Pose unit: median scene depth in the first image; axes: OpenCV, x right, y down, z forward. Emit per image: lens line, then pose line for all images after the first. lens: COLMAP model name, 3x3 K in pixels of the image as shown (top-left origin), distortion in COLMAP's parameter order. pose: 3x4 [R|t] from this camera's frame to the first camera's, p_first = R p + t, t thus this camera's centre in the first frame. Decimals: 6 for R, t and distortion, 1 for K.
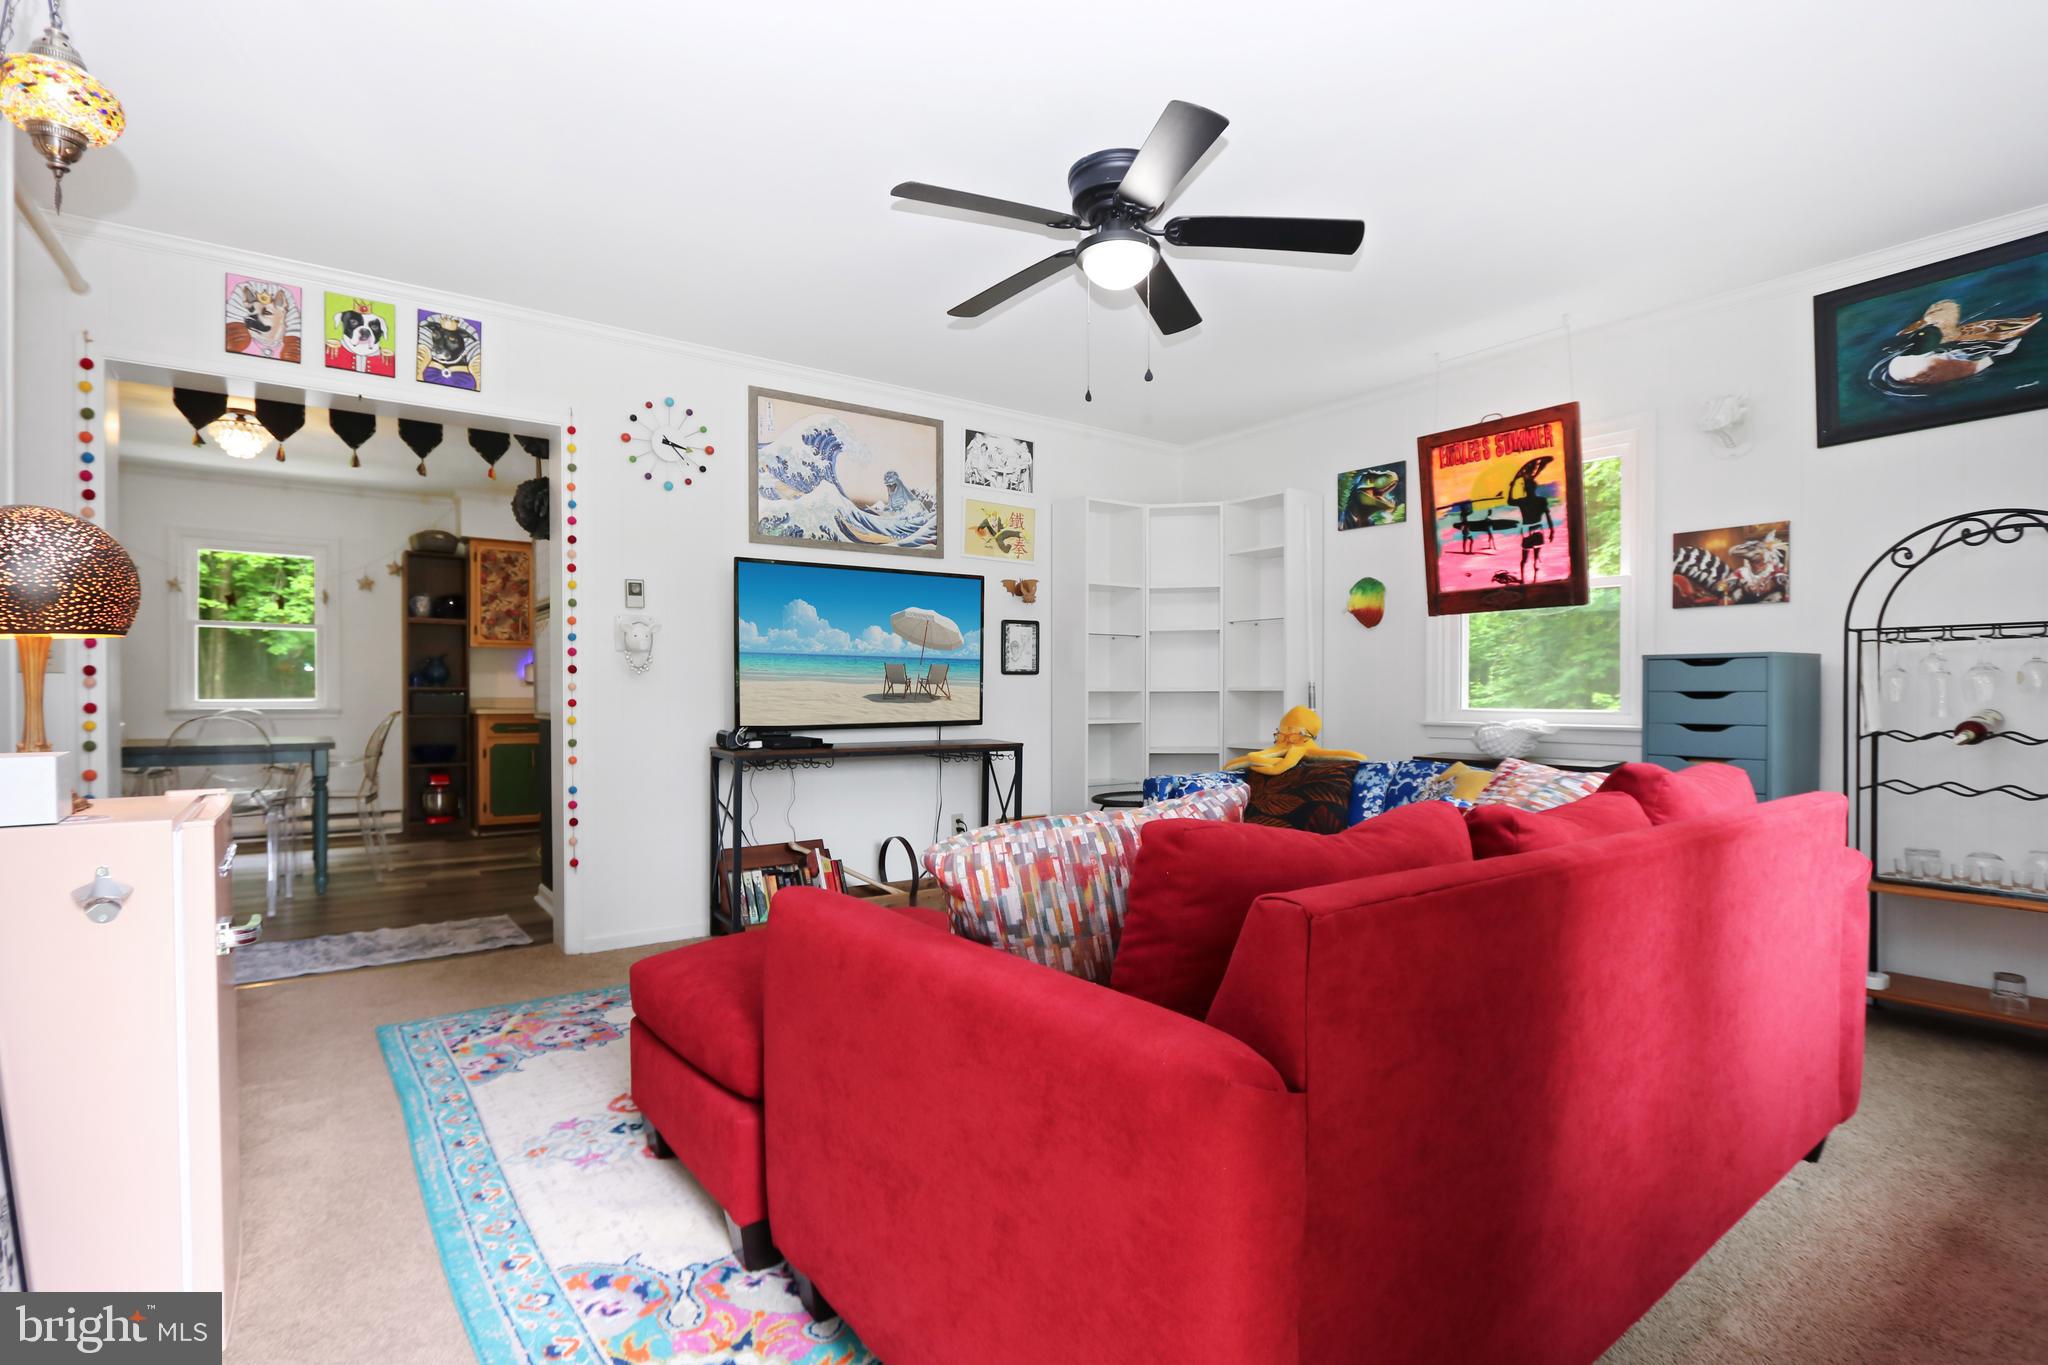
lens RADIAL K [[972.4, 0, 1022.0], [0, 972.4, 694.4], [0, 0, 1]] dist [-0.003407, -0.000877]
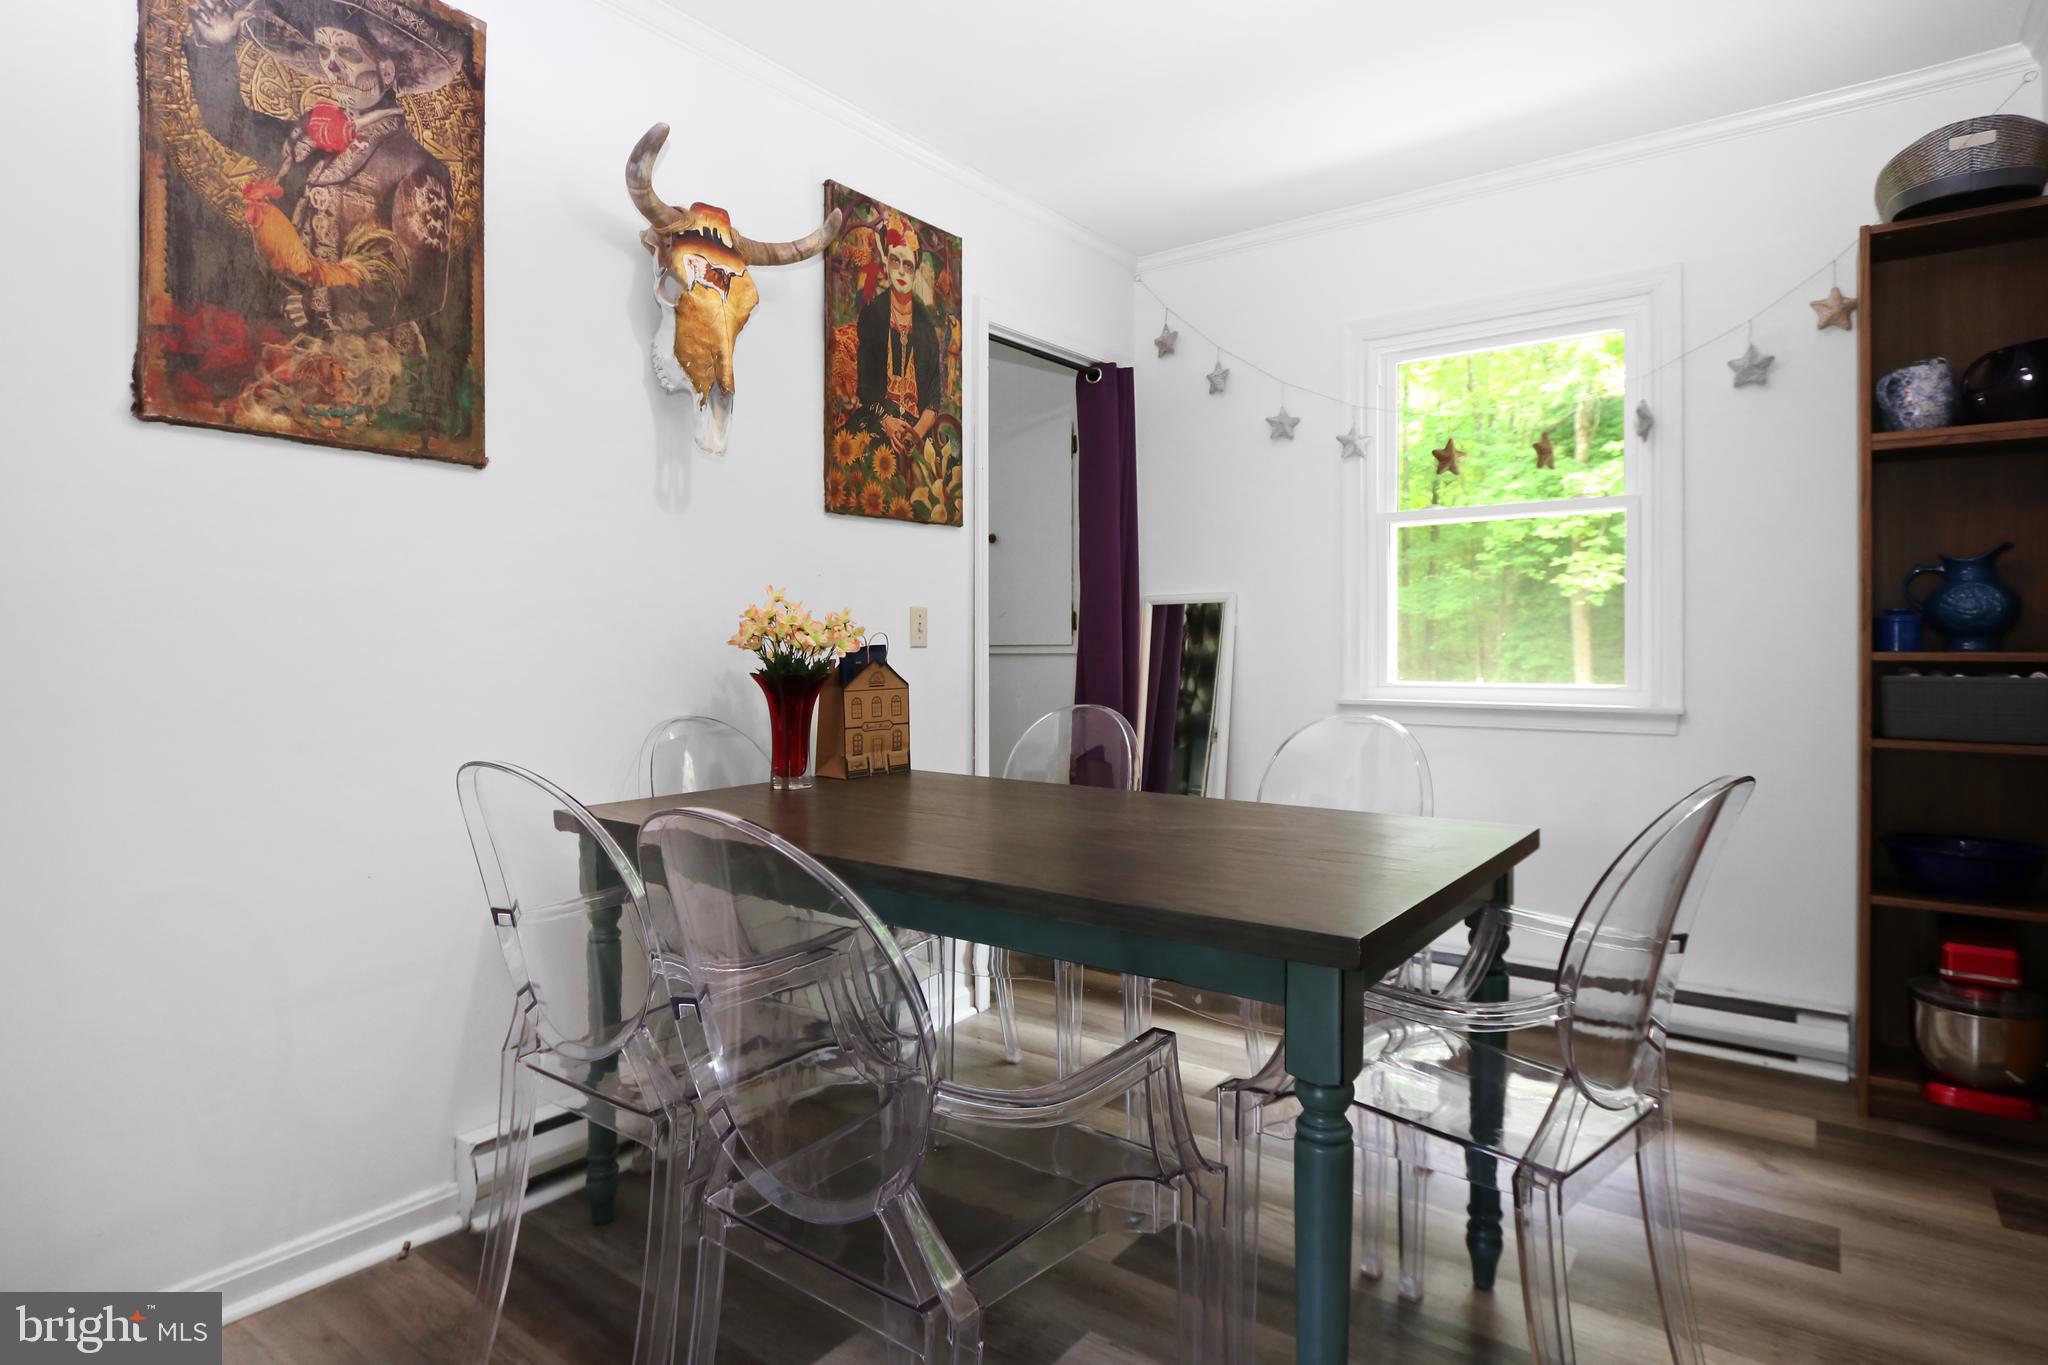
lens RADIAL K [[1111.9, 0, 951.0], [0, 1111.9, 671.3], [0, 0, 1]] dist [-0.018428, 0.002993]
pose [[0.263674, 0.012257, -0.964534, -1.012490], [0.002315, 0.999908, 0.013340, -0.019328], [0.964609, -0.005751, 0.263621, 1.711333]]
